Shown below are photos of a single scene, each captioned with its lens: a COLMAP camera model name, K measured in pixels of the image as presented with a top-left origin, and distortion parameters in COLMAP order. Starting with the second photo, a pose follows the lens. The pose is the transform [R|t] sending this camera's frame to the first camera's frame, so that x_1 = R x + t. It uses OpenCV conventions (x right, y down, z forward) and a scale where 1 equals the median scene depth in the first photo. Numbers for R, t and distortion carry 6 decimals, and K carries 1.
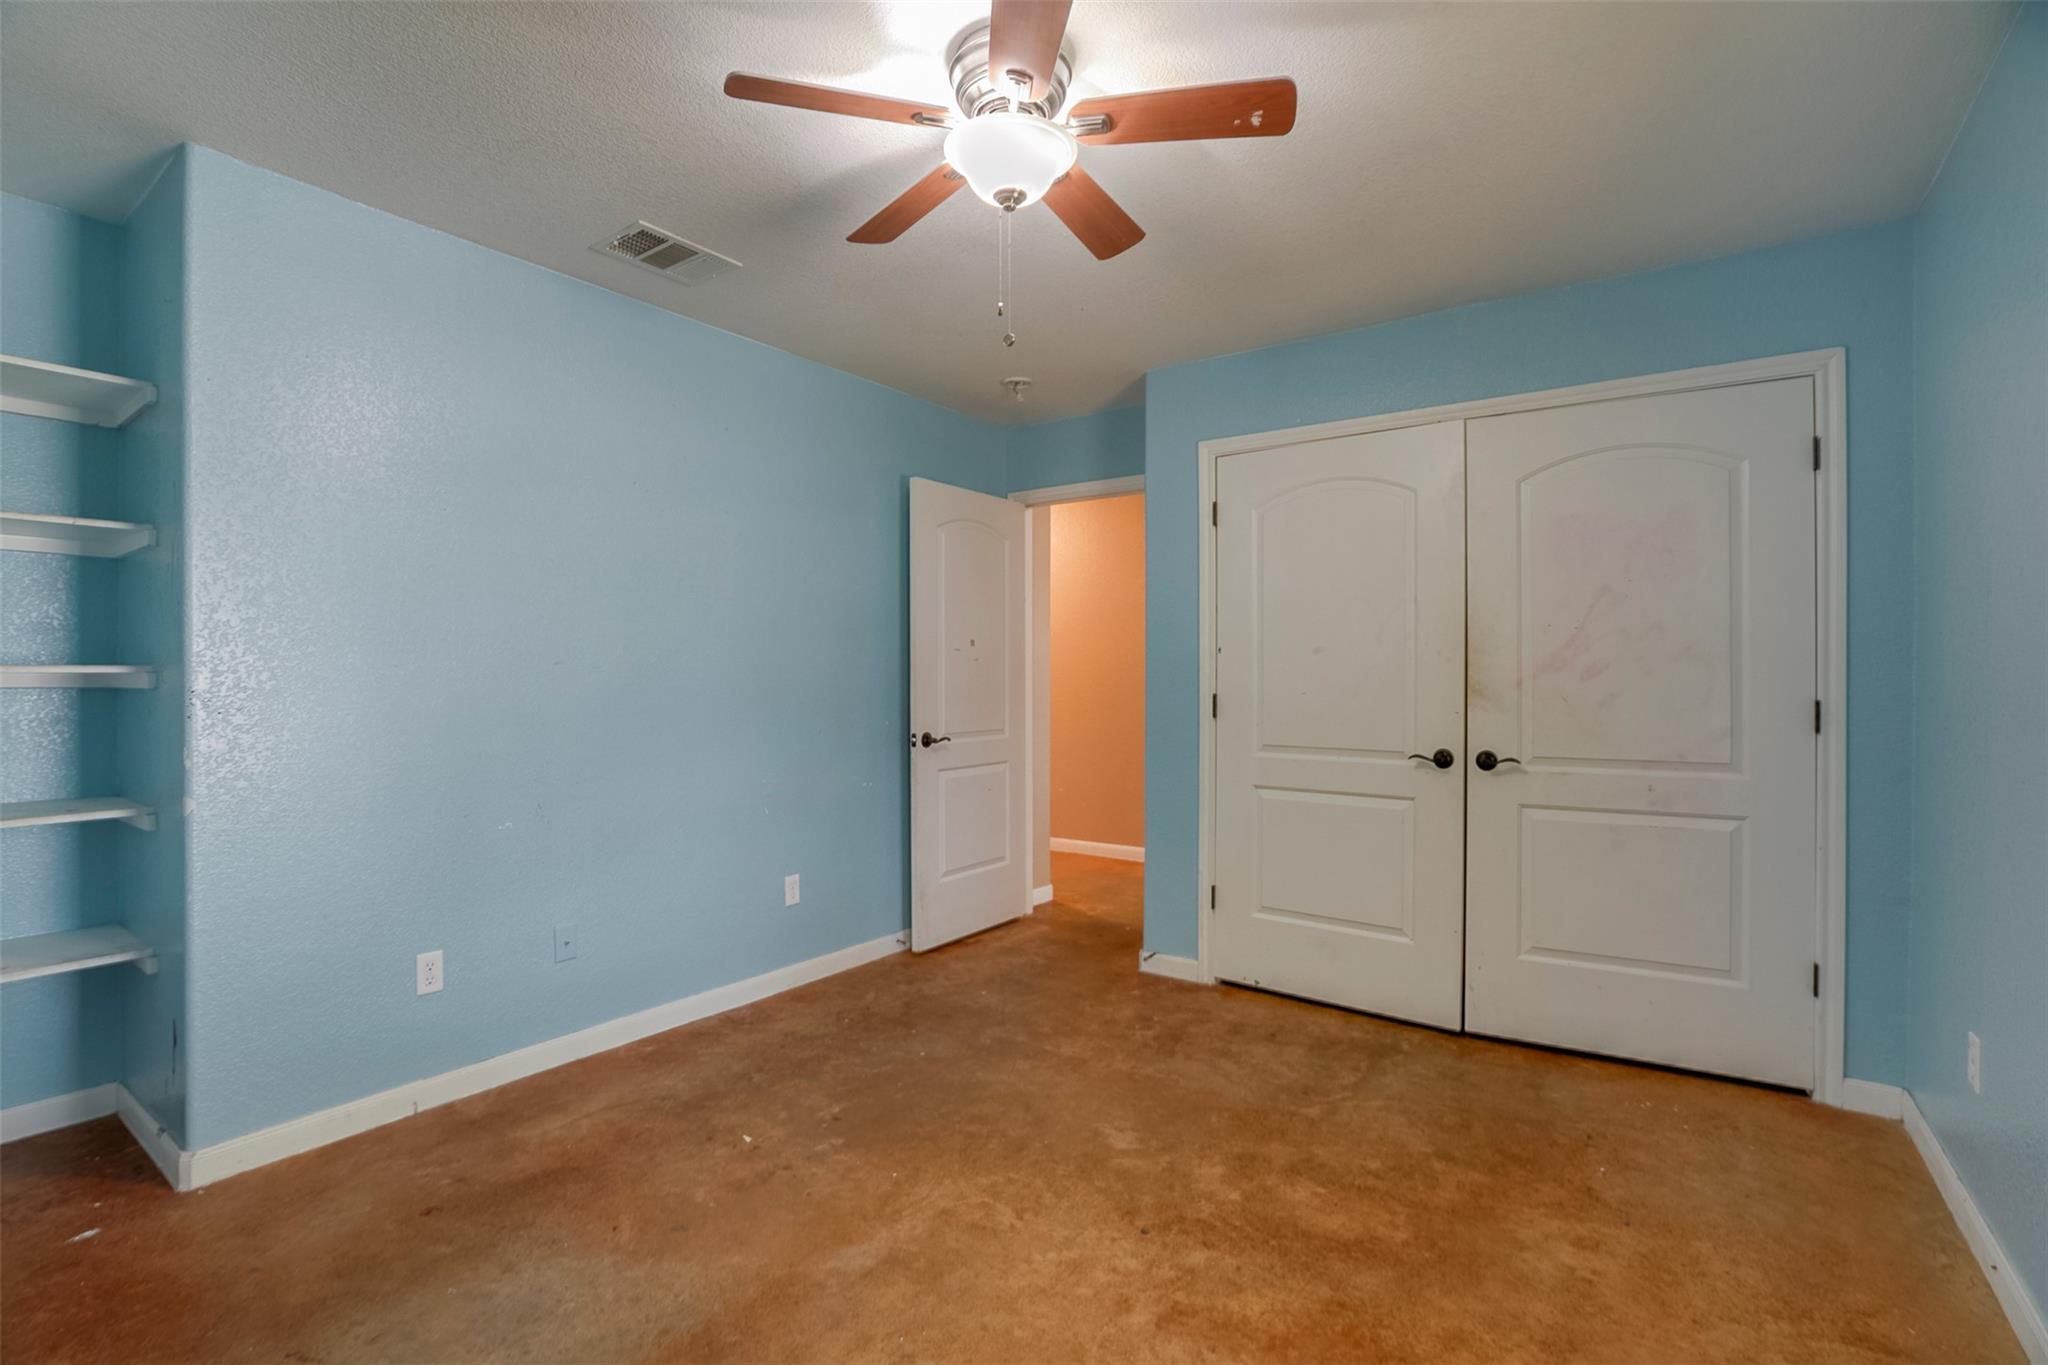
lens RADIAL K [[960.4, 0, 1014.3], [0, 960.4, 675.4], [0, 0, 1]] dist [-0.052568, 0.021967]
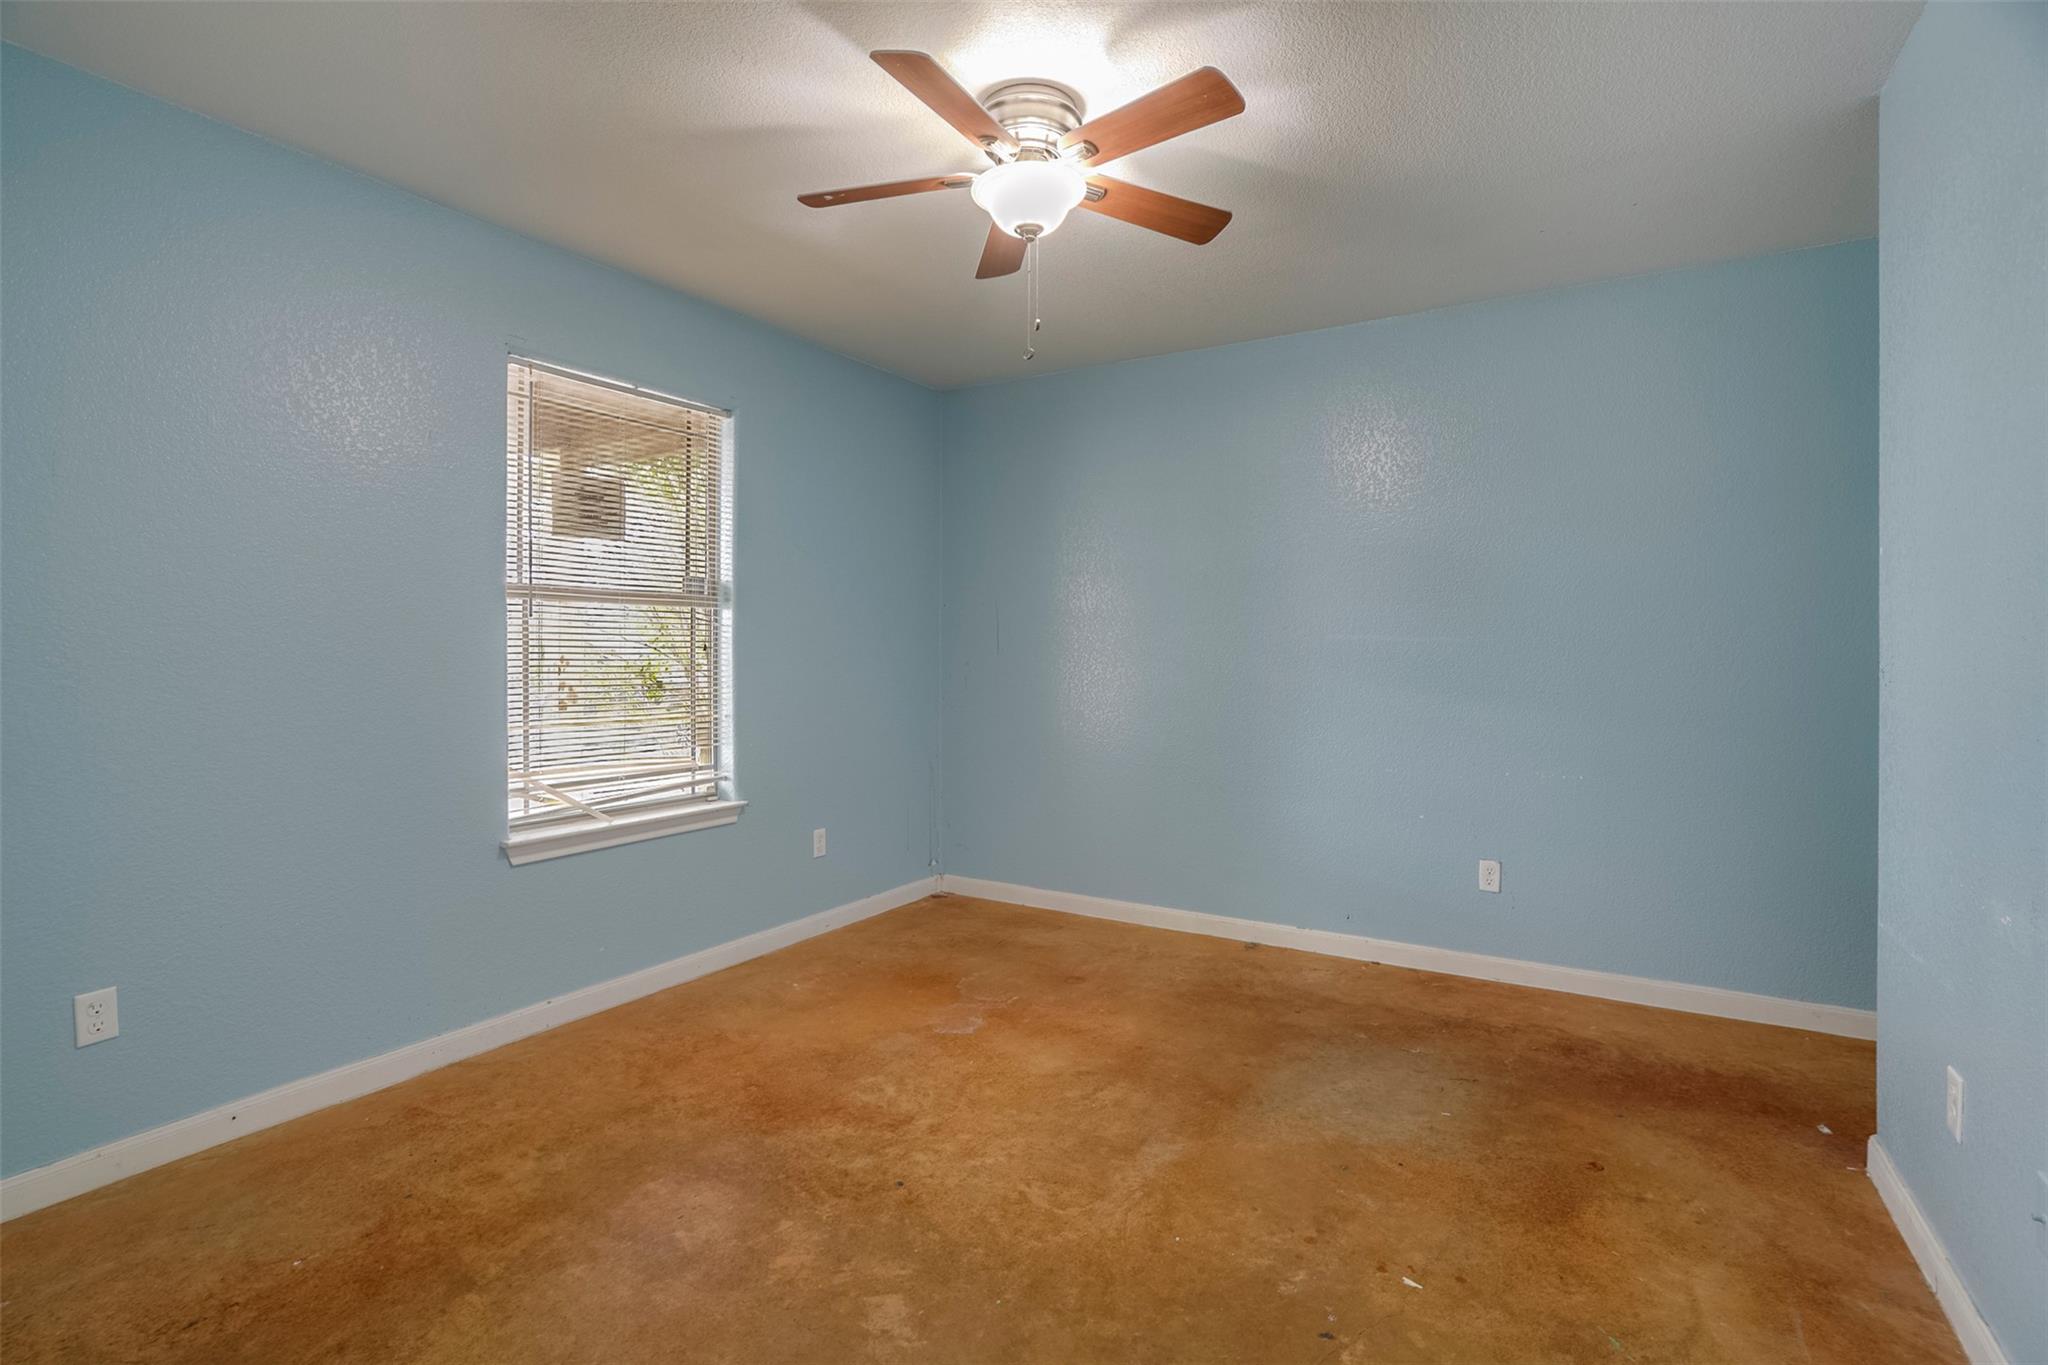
lens RADIAL K [[960.4, 0, 1014.3], [0, 960.4, 675.4], [0, 0, 1]] dist [-0.052568, 0.021967]
pose [[-0.997917, -0.000184, -0.064511, 0.079131], [-0.001524, 0.999784, 0.020732, 0.013583], [0.064494, 0.020787, -0.997702, 2.002406]]
